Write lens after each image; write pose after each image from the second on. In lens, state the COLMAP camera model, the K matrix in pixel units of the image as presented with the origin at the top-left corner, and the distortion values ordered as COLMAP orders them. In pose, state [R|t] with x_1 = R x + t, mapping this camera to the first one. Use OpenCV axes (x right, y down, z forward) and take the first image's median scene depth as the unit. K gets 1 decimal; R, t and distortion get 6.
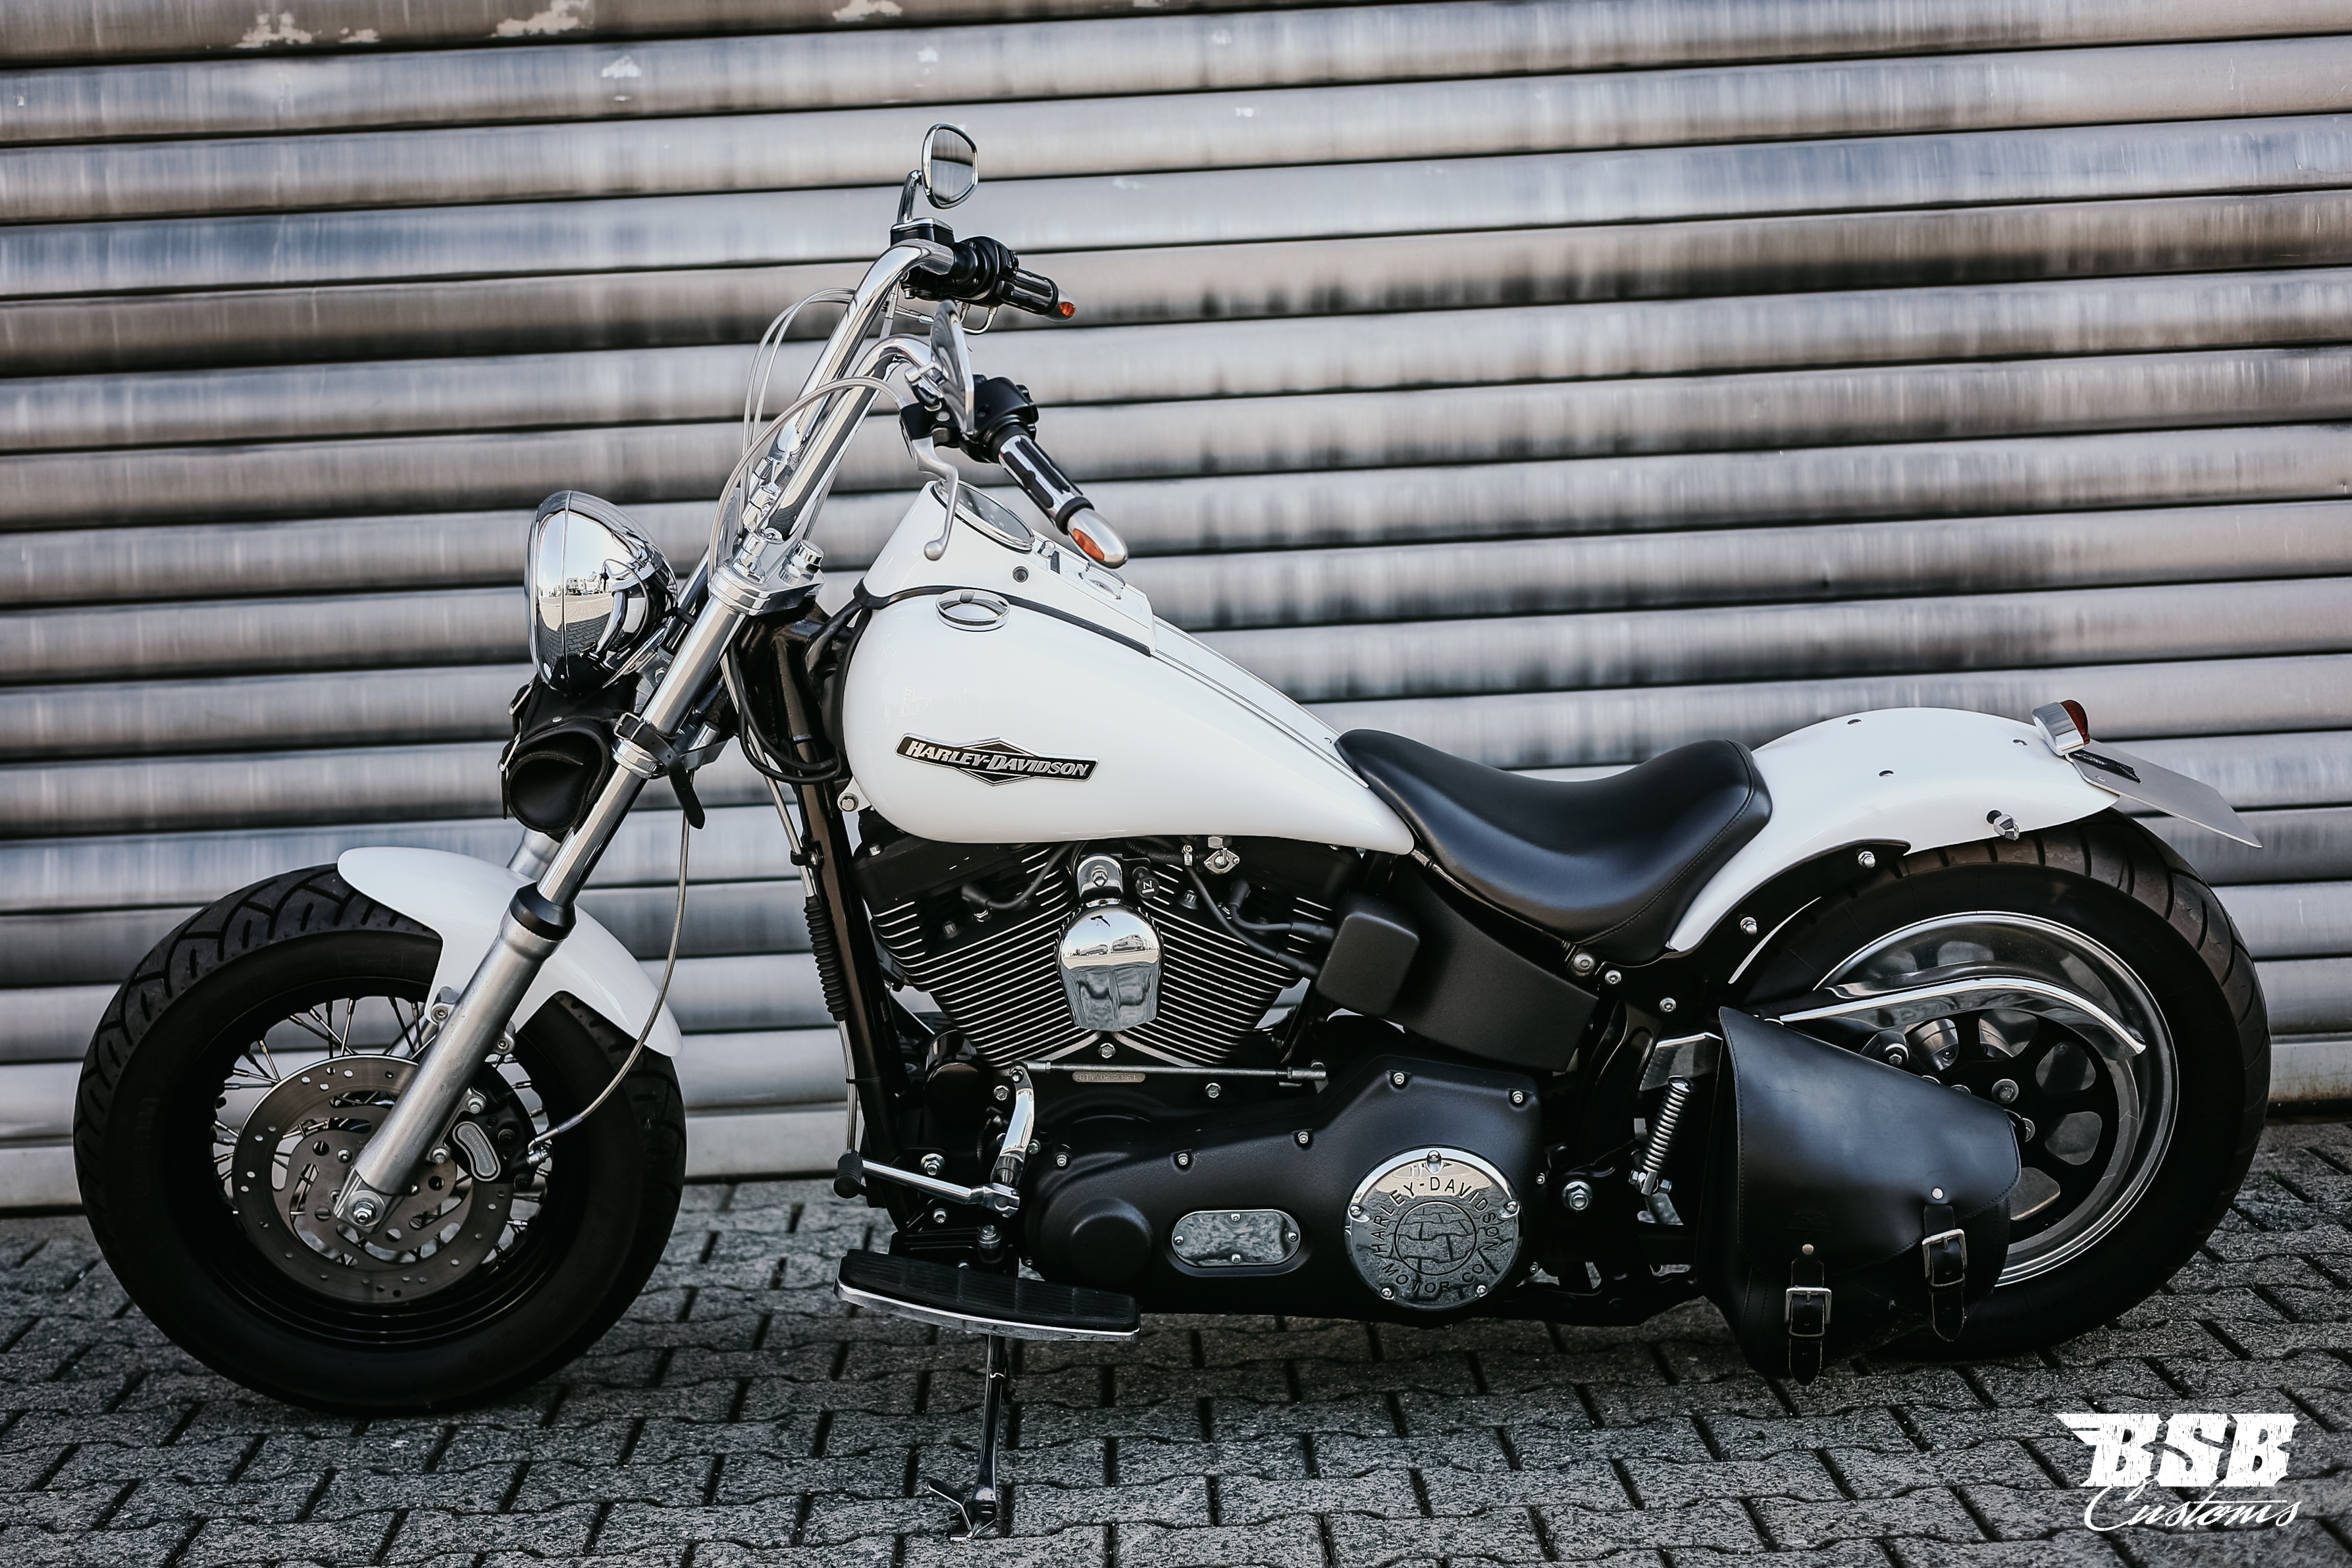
lens RADIAL K [[3648.7, 0, 1070.3], [0, 3648.7, 786.5], [0, 0, 1]] dist [0.040358, -0.148475]
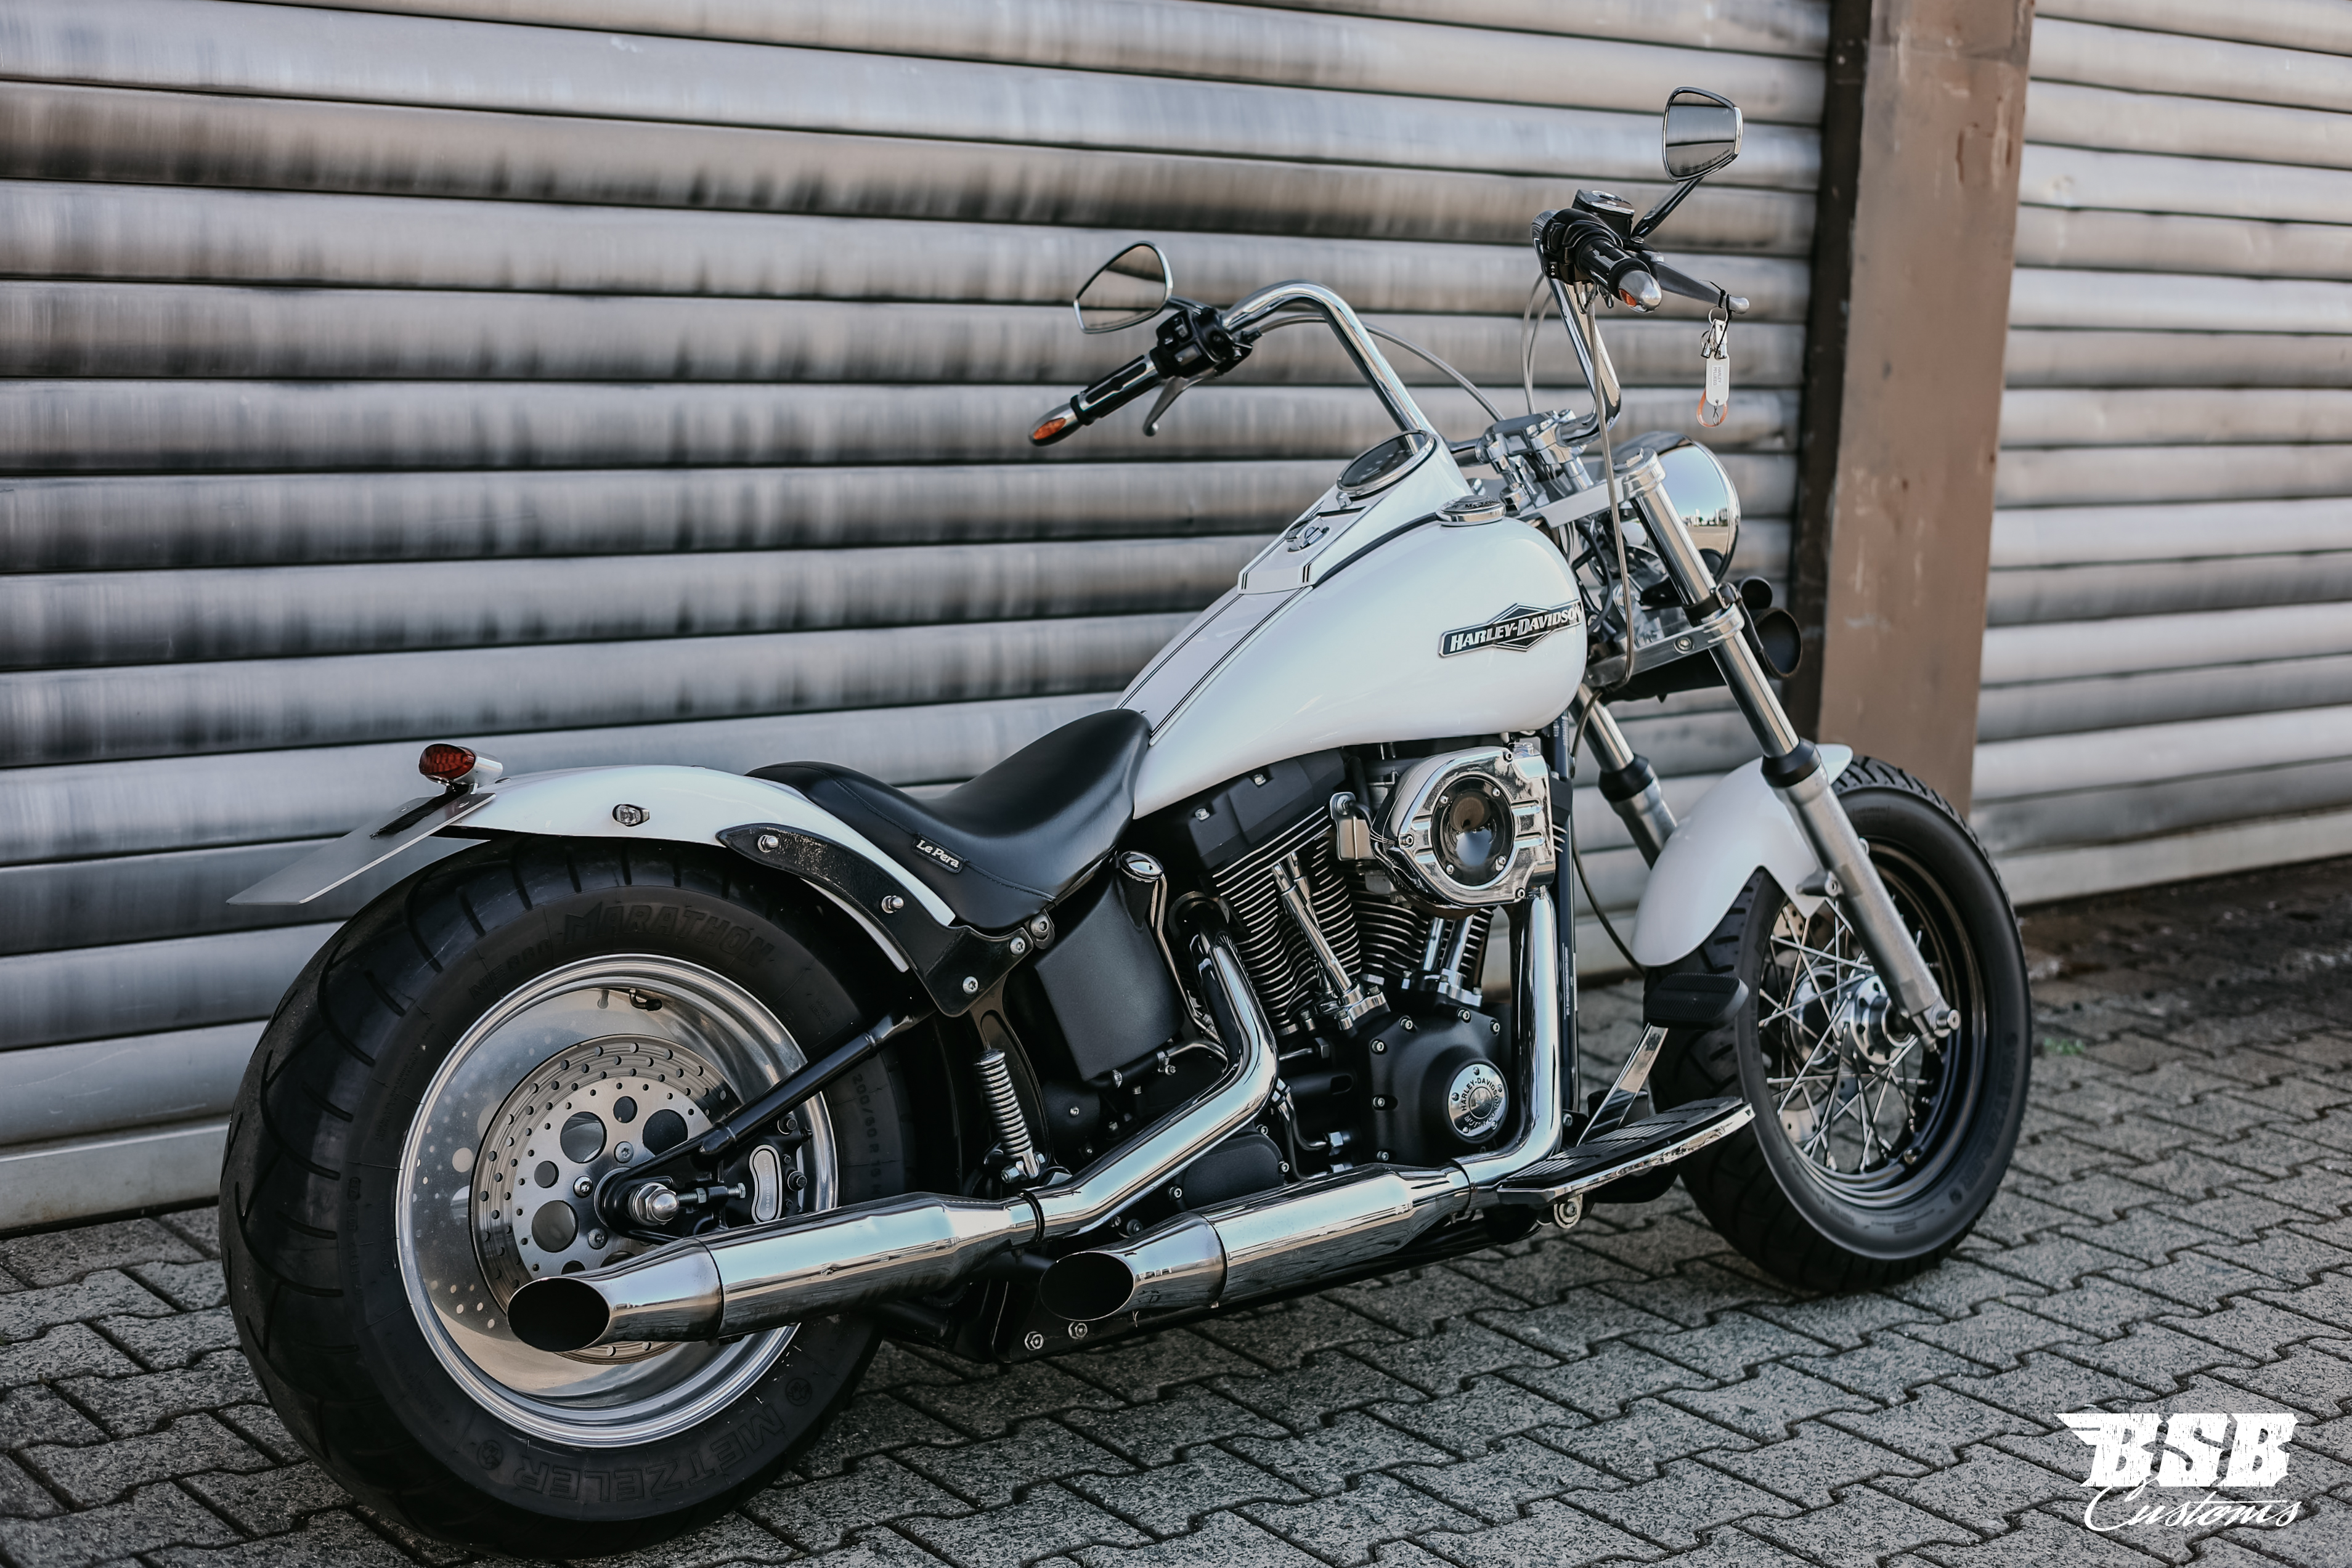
lens RADIAL K [[3438.6, 0, 1171.4], [0, 3438.6, 783.3], [0, 0, 1]] dist [0.037964, -0.181589]
pose [[0.752373, -0.025202, 0.658255, -0.435365], [-0.029448, 0.996982, 0.071829, -0.051401], [-0.658079, -0.073426, 0.749360, 0.280693]]
